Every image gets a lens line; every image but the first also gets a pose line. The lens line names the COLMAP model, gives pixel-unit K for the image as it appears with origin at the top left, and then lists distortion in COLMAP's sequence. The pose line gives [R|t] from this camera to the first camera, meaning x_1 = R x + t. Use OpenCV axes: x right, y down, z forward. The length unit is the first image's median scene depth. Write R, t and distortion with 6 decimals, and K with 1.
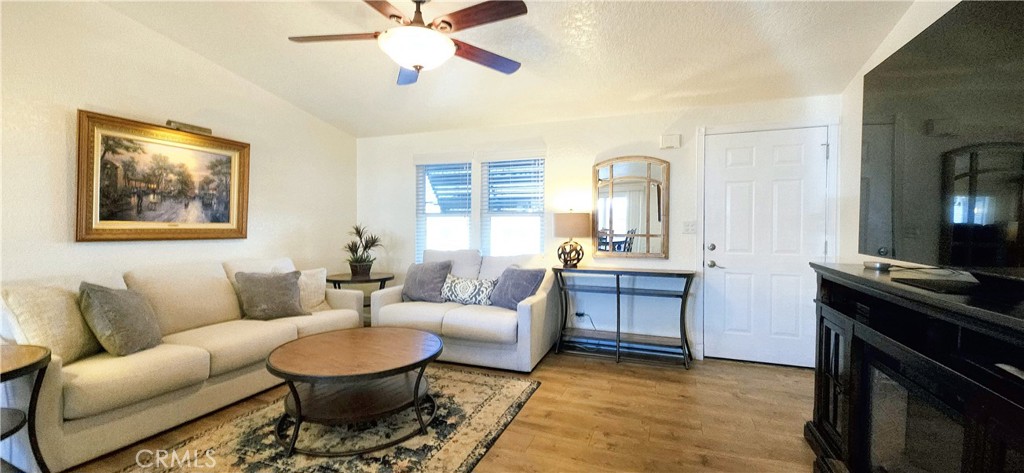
lens RADIAL K [[417.5, 0, 511.0], [0, 417.5, 233.0], [0, 0, 1]] dist [0.009112, -0.005505]
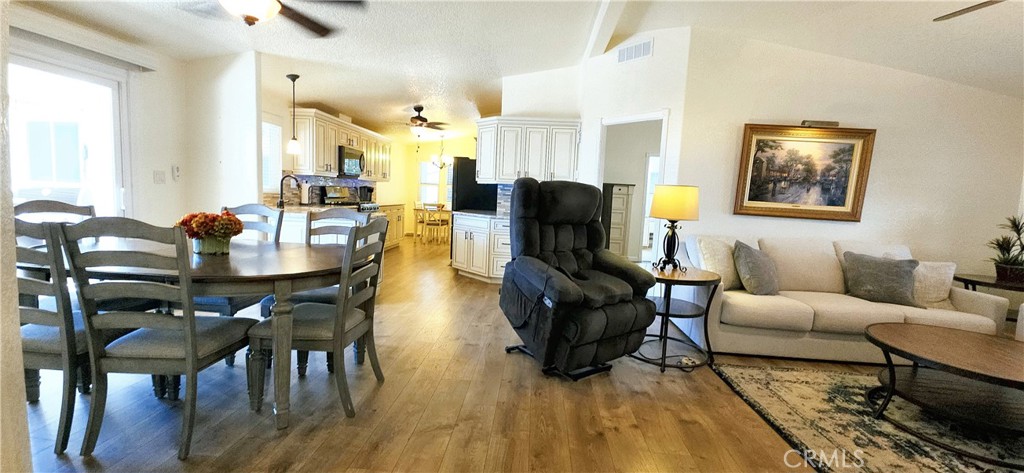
lens RADIAL K [[417.5, 0, 506.7], [0, 417.5, 231.4], [0, 0, 1]] dist [0.009112, -0.005505]
pose [[0.300469, 0.098762, -0.948665, 0.126770], [-0.066846, 0.994359, 0.082347, 0.012070], [0.951446, 0.038672, 0.305376, -0.202685]]
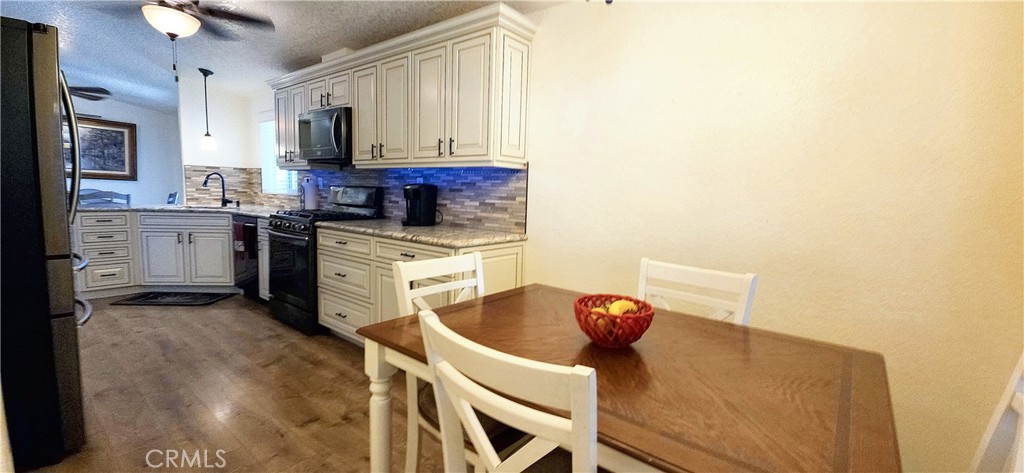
lens RADIAL K [[417.5, 0, 508.9], [0, 417.5, 237.0], [0, 0, 1]] dist [0.009112, -0.005505]
pose [[-0.955372, -0.057494, 0.289757, -3.066182], [-0.018964, 0.990791, 0.134069, -0.005793], [-0.294796, 0.122591, -0.947664, 0.645127]]
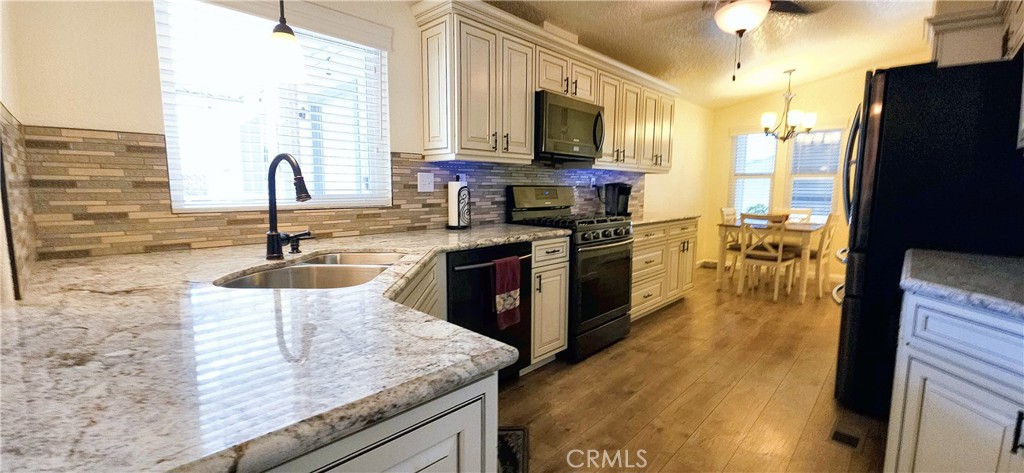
lens RADIAL K [[417.5, 0, 513.7], [0, 417.5, 236.7], [0, 0, 1]] dist [0.009112, -0.005505]
pose [[-0.363888, 0.112054, -0.924678, -1.264129], [-0.030758, 0.990750, 0.132165, 0.009309], [0.930935, 0.076535, -0.357075, -0.074227]]
